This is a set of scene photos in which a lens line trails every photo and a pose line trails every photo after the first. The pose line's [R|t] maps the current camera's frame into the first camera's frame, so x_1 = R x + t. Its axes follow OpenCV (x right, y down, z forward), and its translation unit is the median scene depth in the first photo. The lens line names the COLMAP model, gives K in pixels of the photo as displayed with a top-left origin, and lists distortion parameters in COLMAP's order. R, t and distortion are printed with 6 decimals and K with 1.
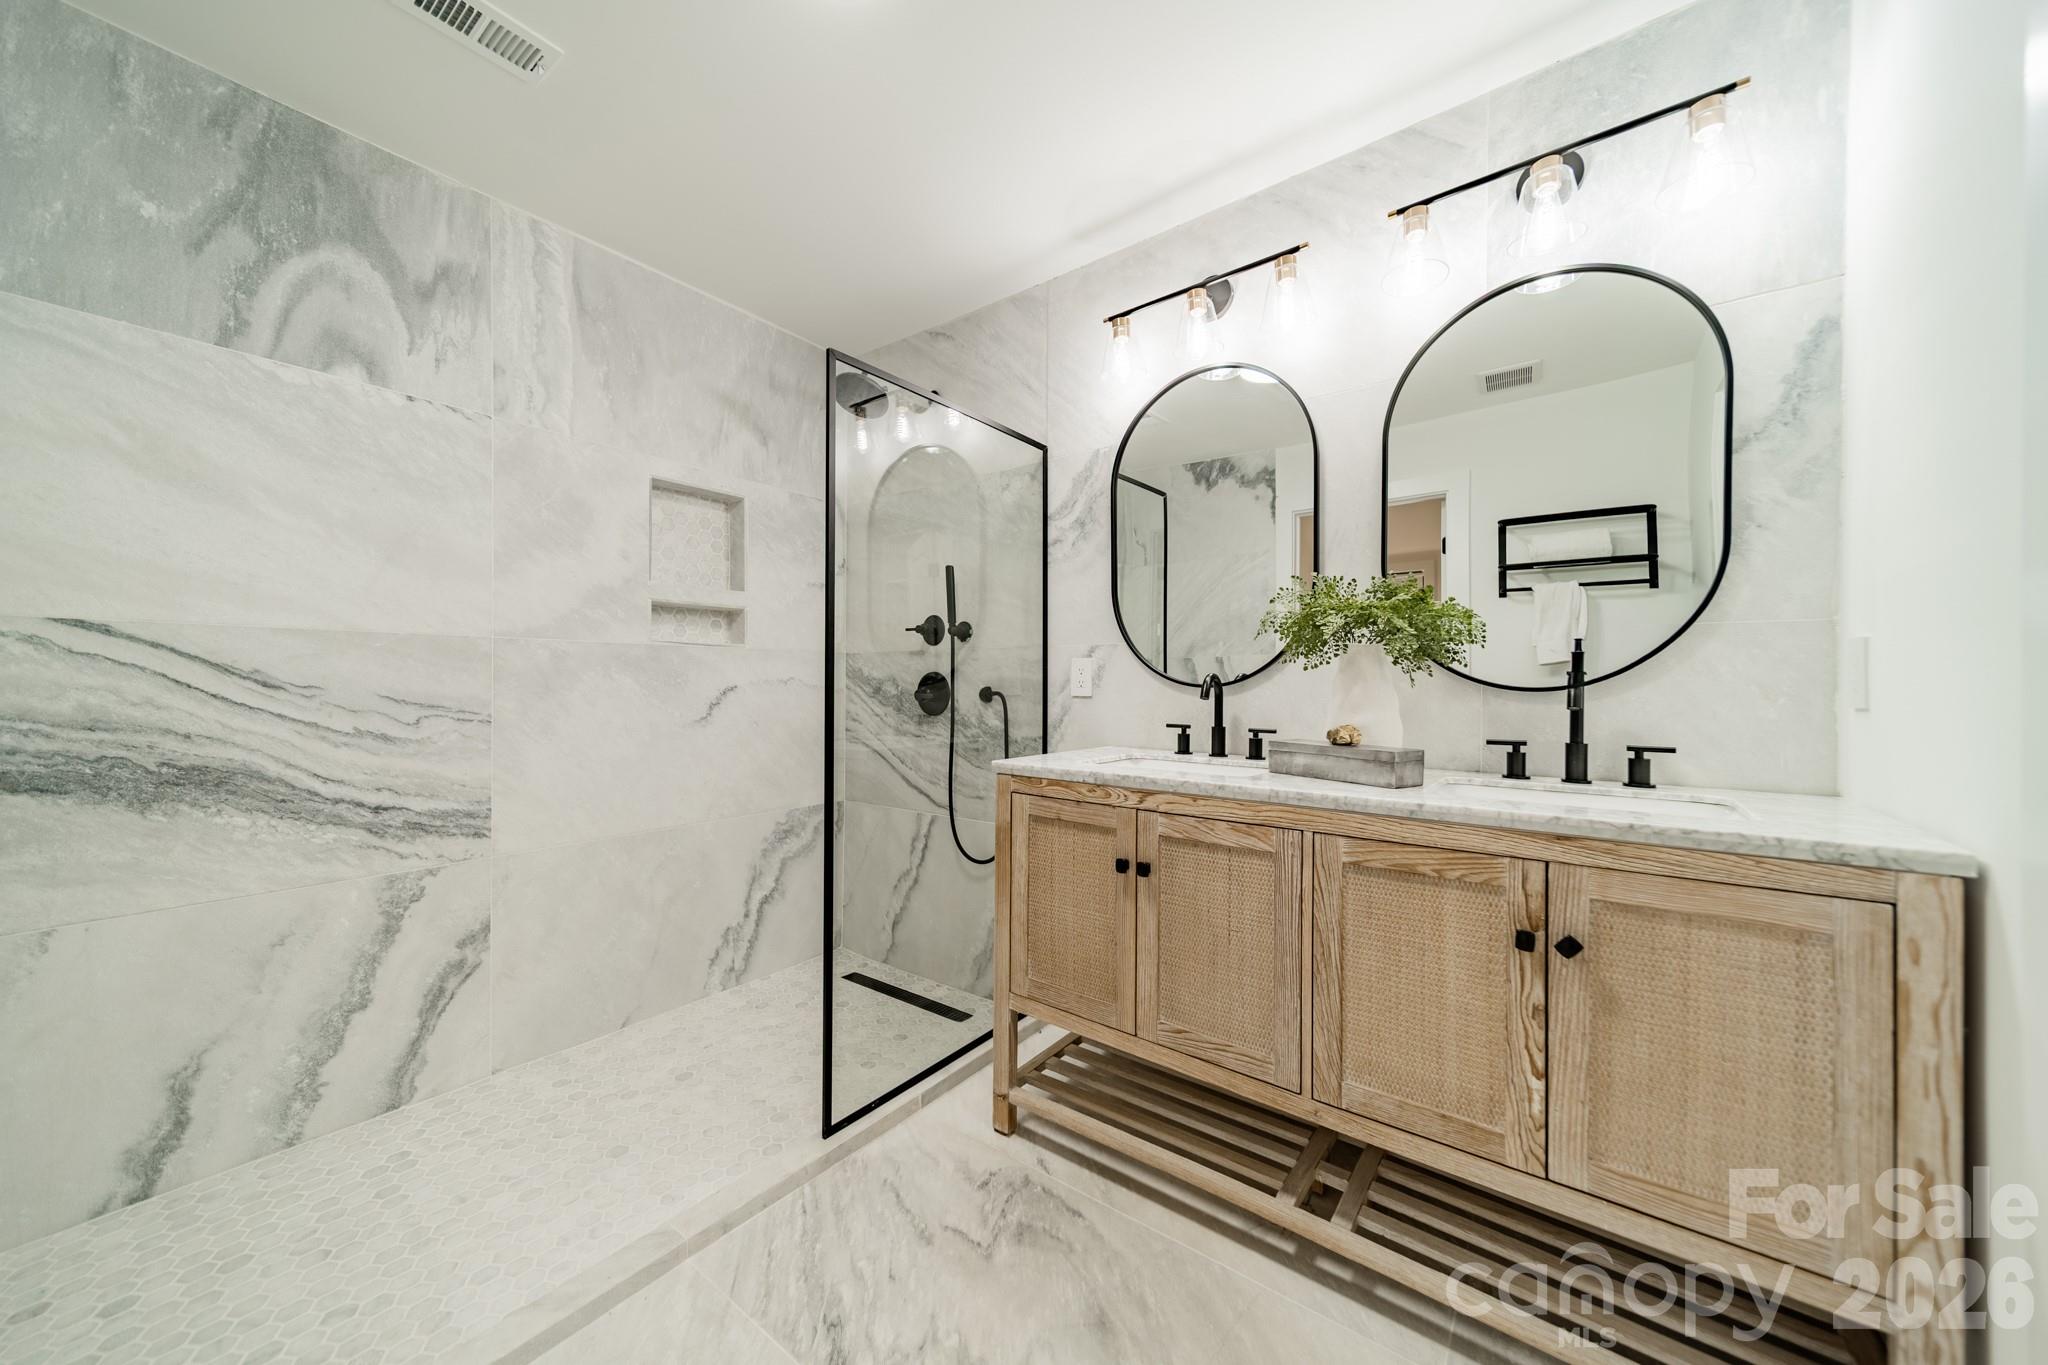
lens RADIAL K [[723.2, 0, 1027.9], [0, 723.2, 684.8], [0, 0, 1]] dist [0.008528, 0.000251]
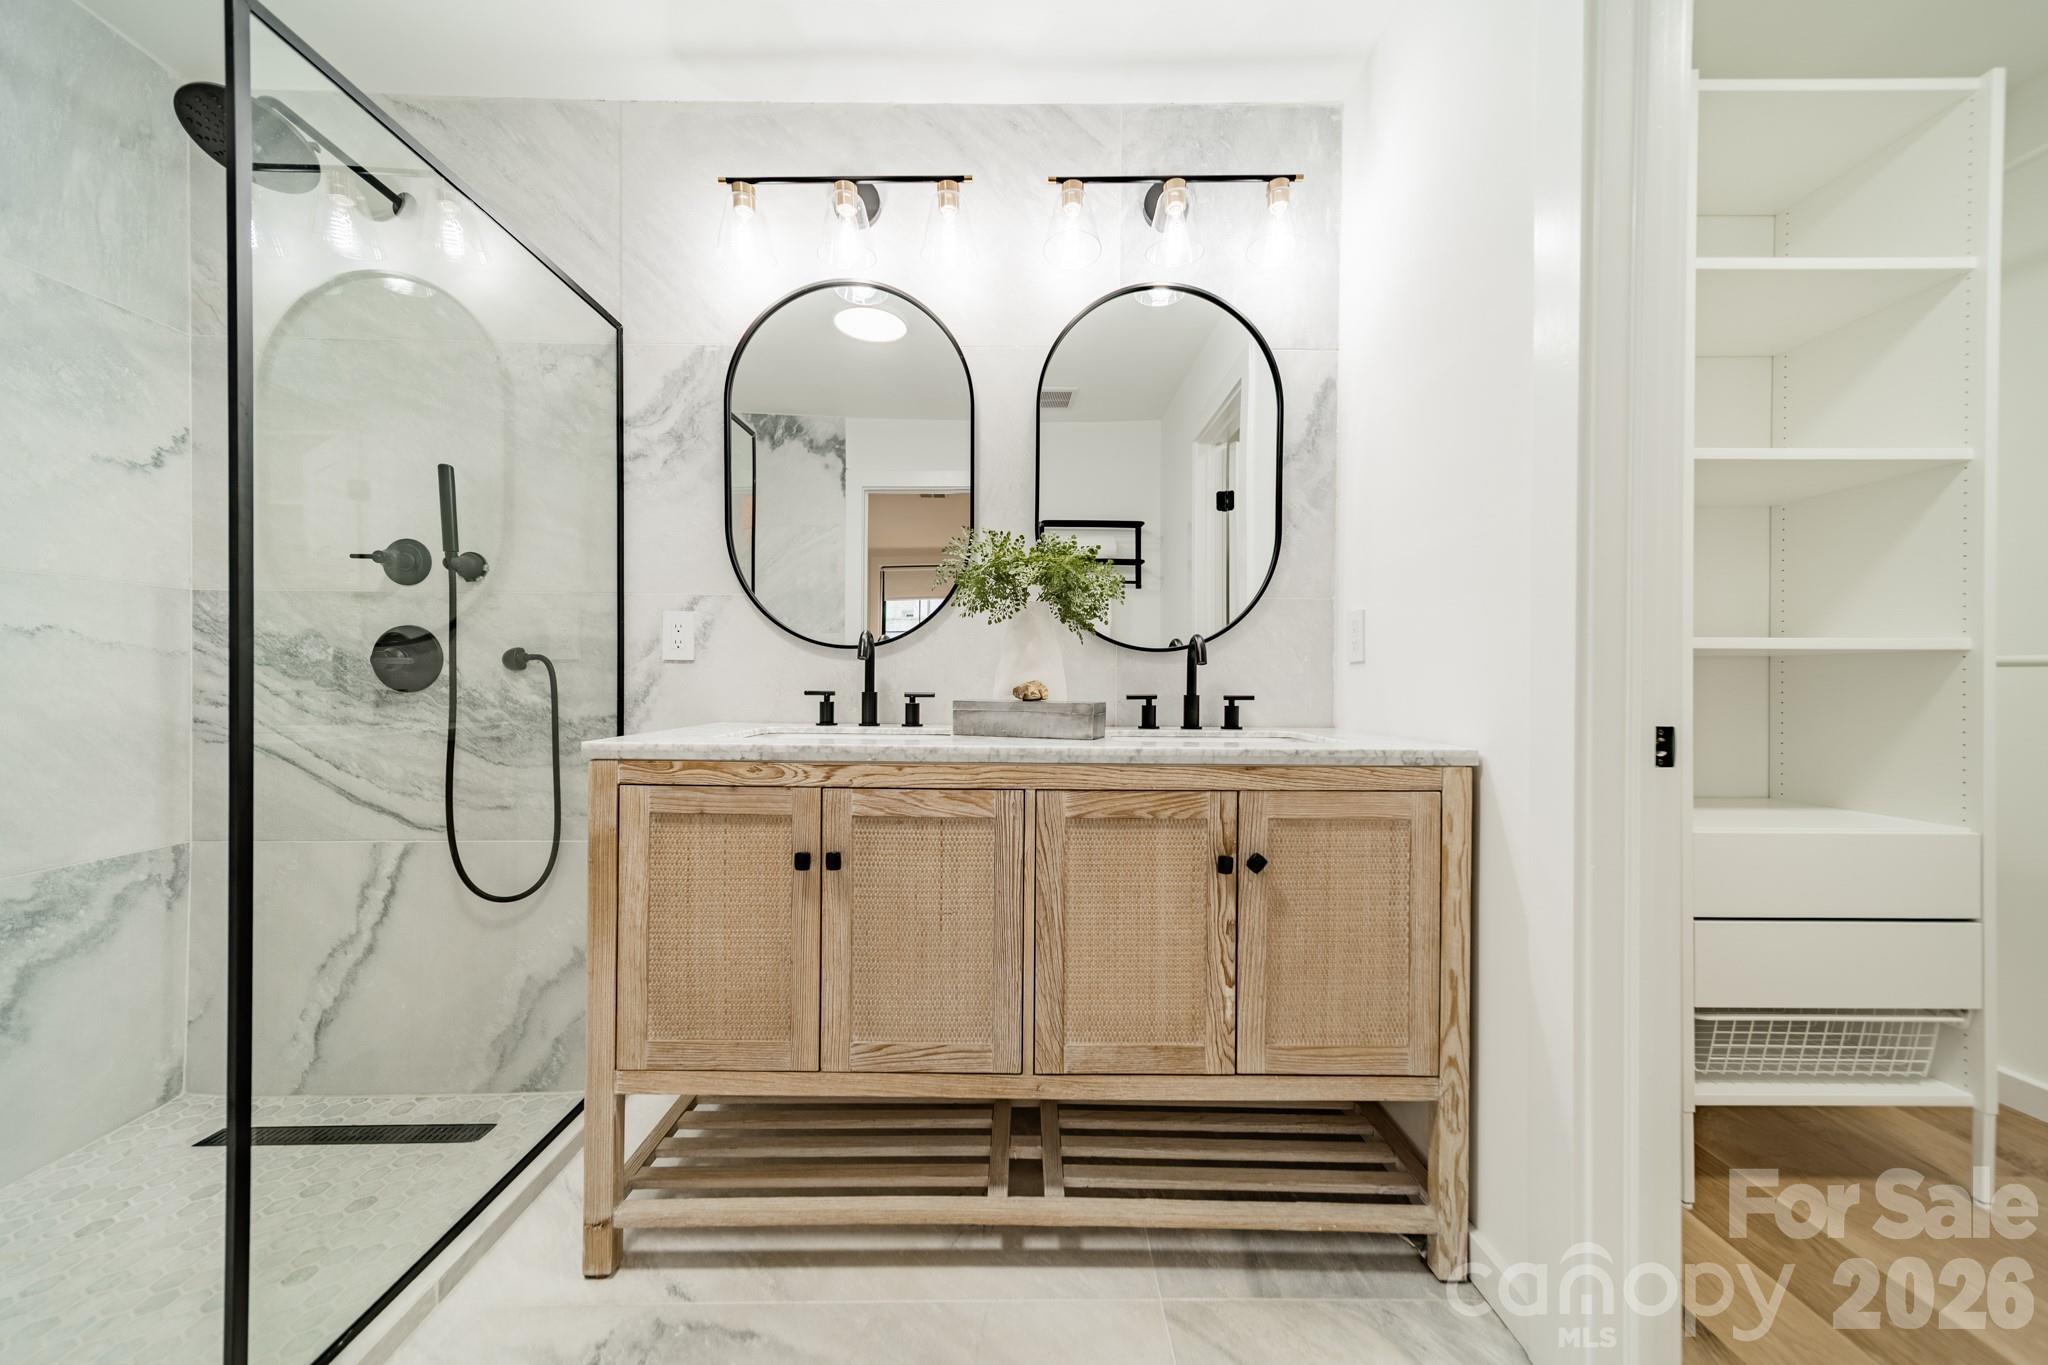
lens RADIAL K [[723.2, 0, 1027.9], [0, 723.2, 684.8], [0, 0, 1]] dist [0.008528, 0.000251]
pose [[0.789893, -0.003742, 0.613233, -0.173651], [-0.001528, 0.999966, 0.008070, 0.056922], [-0.613242, -0.007311, 0.789861, 0.253532]]
